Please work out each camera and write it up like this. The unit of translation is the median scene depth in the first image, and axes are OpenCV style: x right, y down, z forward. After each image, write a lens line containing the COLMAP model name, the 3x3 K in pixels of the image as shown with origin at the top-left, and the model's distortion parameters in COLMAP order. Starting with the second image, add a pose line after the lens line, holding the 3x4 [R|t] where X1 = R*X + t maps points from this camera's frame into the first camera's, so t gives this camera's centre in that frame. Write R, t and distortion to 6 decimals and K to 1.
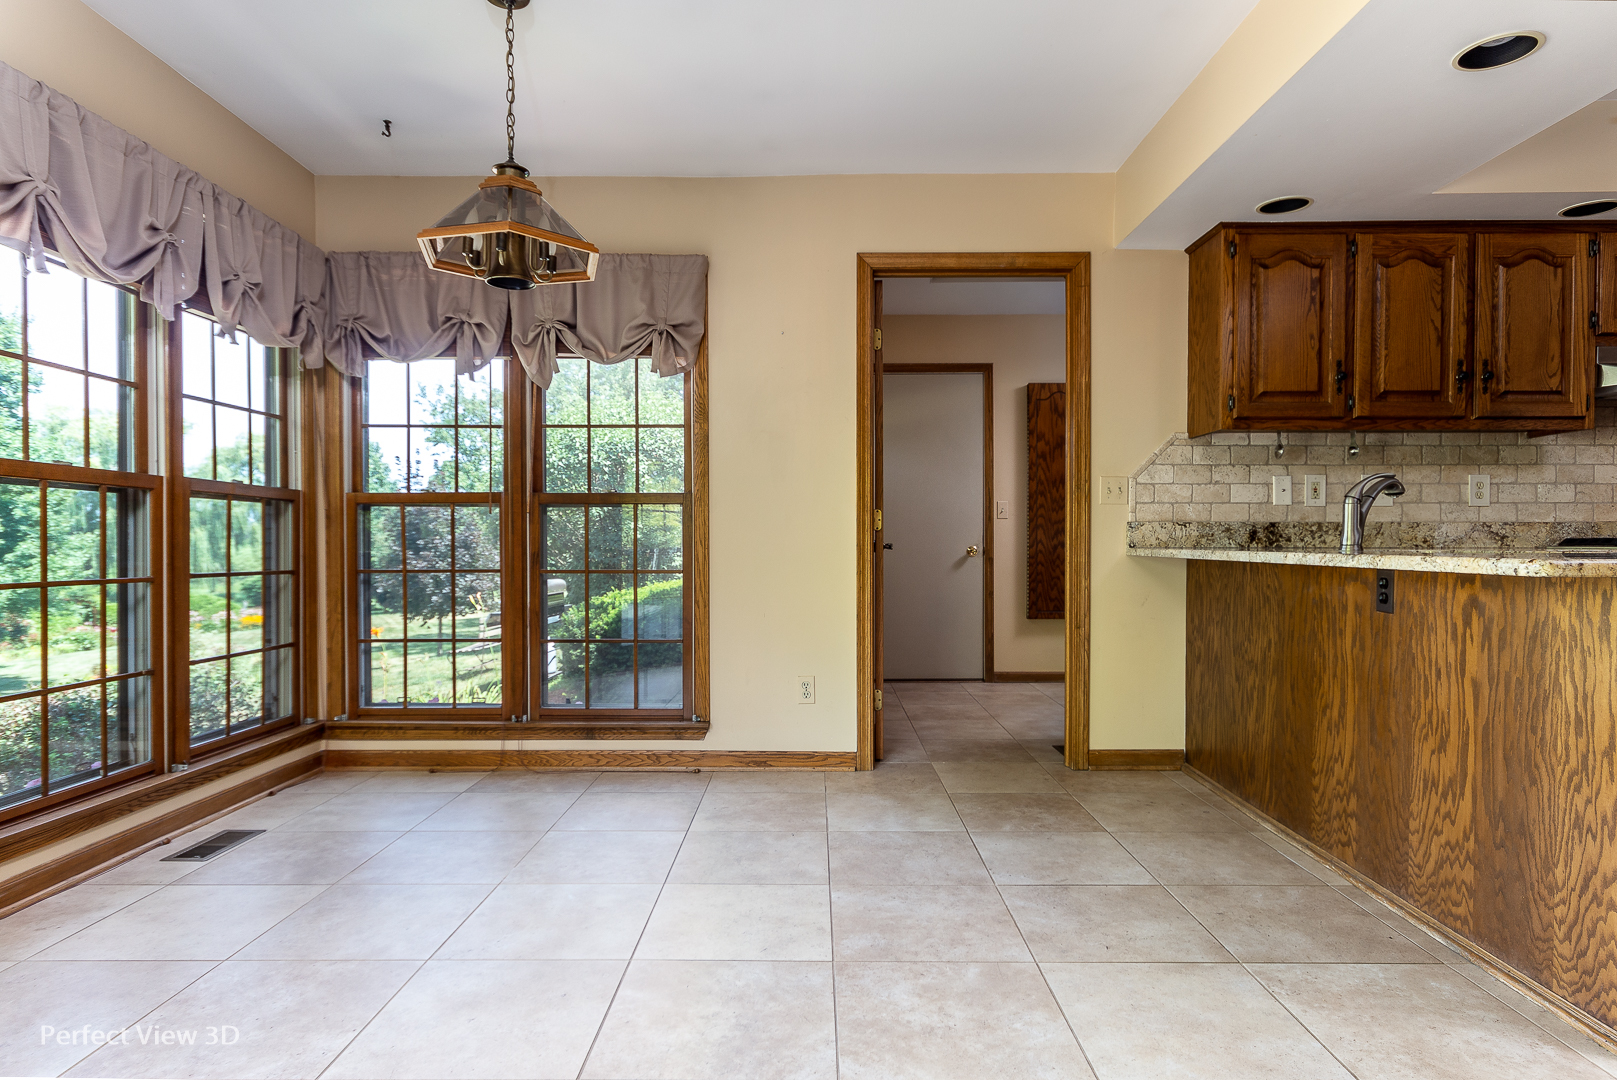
lens RADIAL K [[890.3, 0, 808.3], [0, 890.3, 550.2], [0, 0, 1]] dist [0.003953, -0.003304]
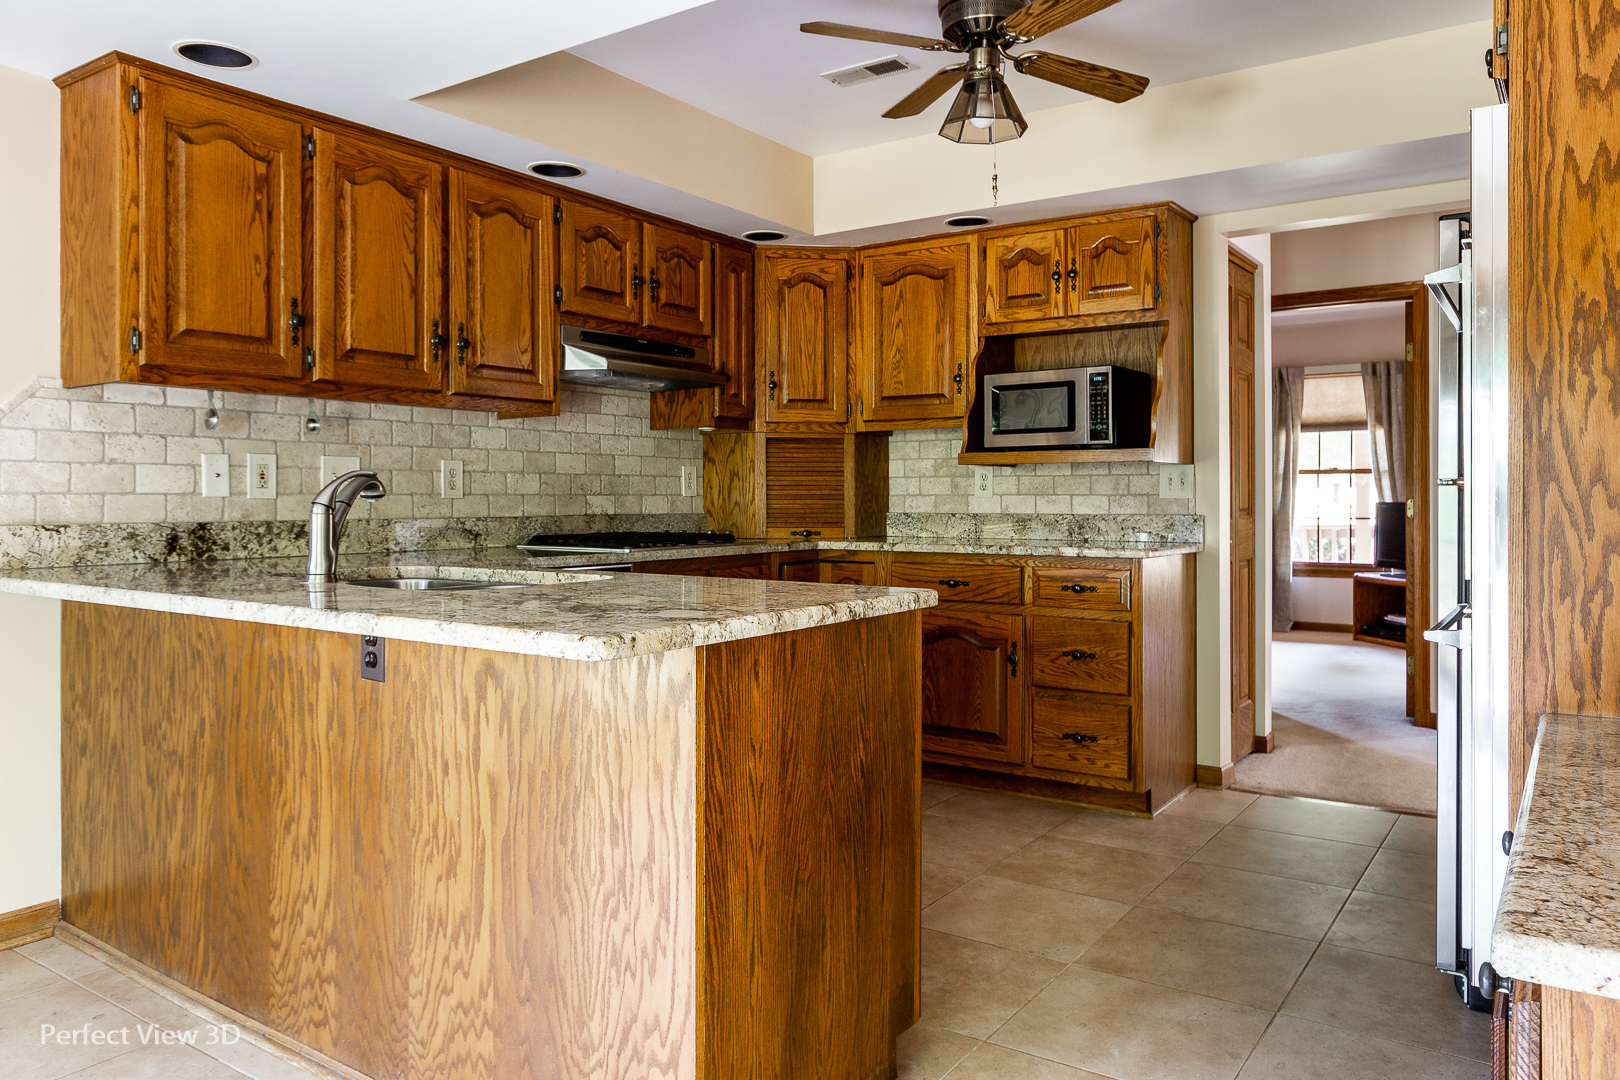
lens RADIAL K [[1129.0, 0, 803.6], [0, 1129.0, 500.9], [0, 0, 1]] dist [0.005385, -0.001635]
pose [[0.559601, -0.003381, 0.828755, 0.074881], [0.011779, 0.999923, -0.003874, -0.043436], [-0.828678, 0.011930, 0.559598, 0.160651]]
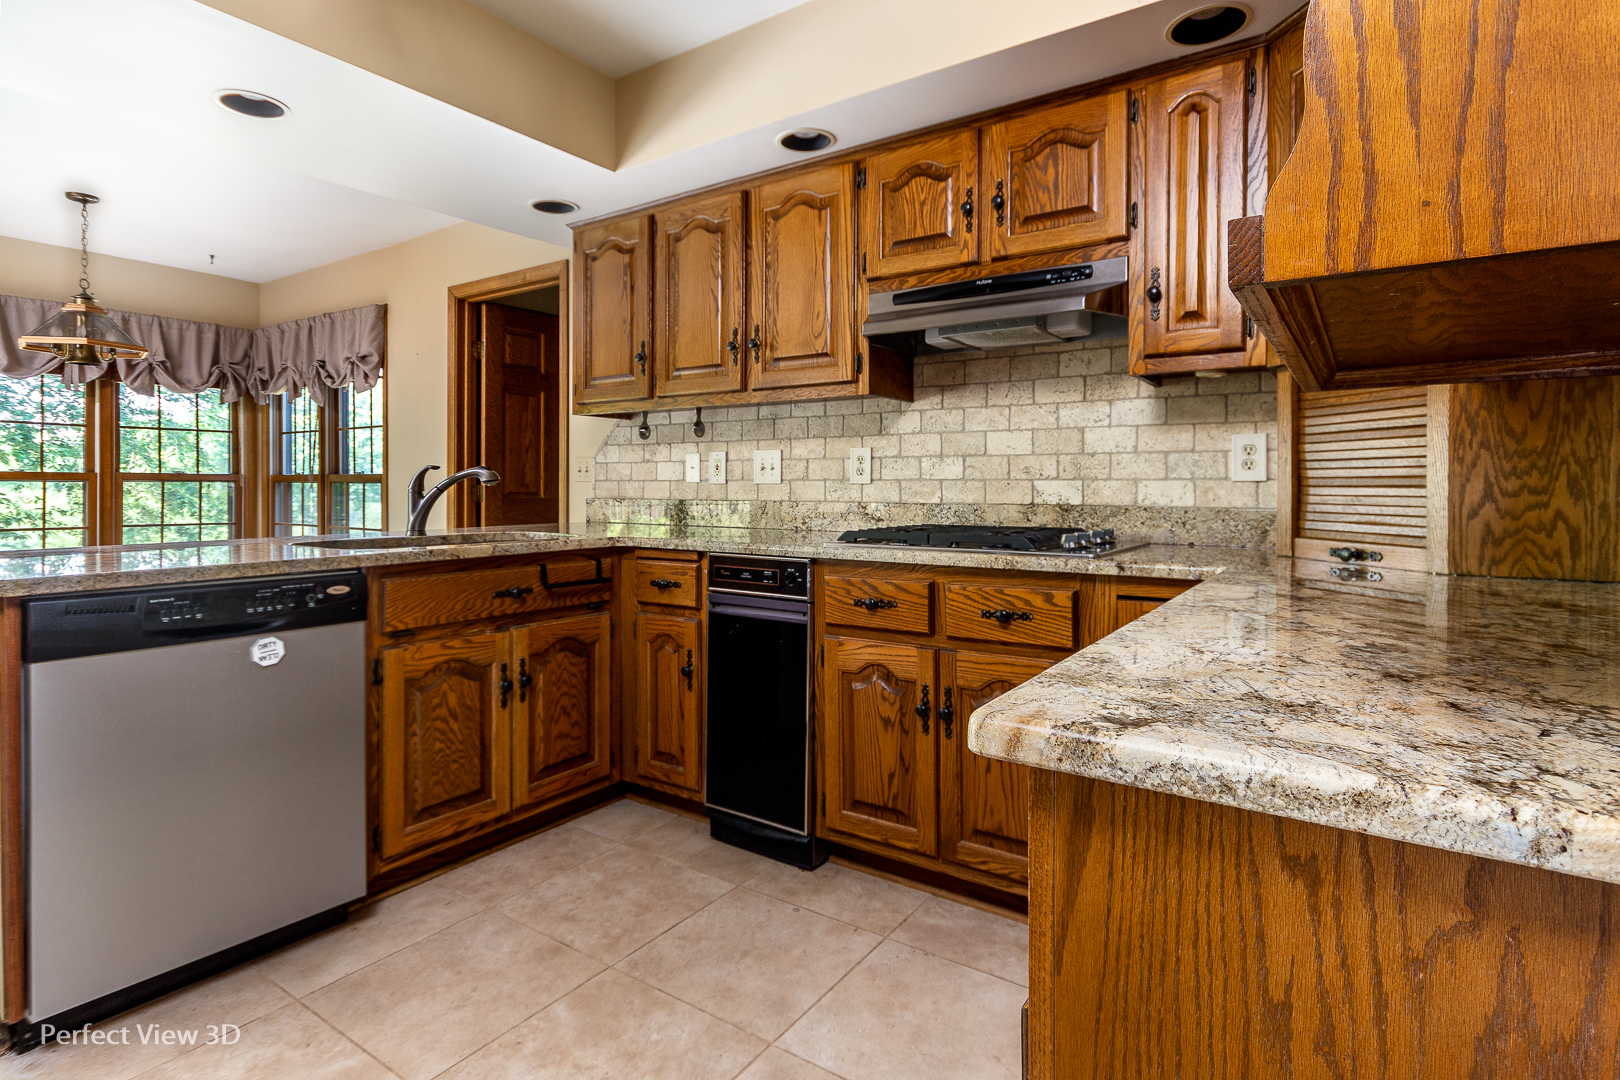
lens RADIAL K [[827.9, 0, 798.9], [0, 827.9, 489.5], [0, 0, 1]] dist [0.002133, 0.000151]
pose [[0.828905, 0.004315, -0.559373, 1.281654], [-0.011654, 0.999886, -0.009556, -0.039316], [0.559268, 0.014440, 0.828861, 0.330033]]
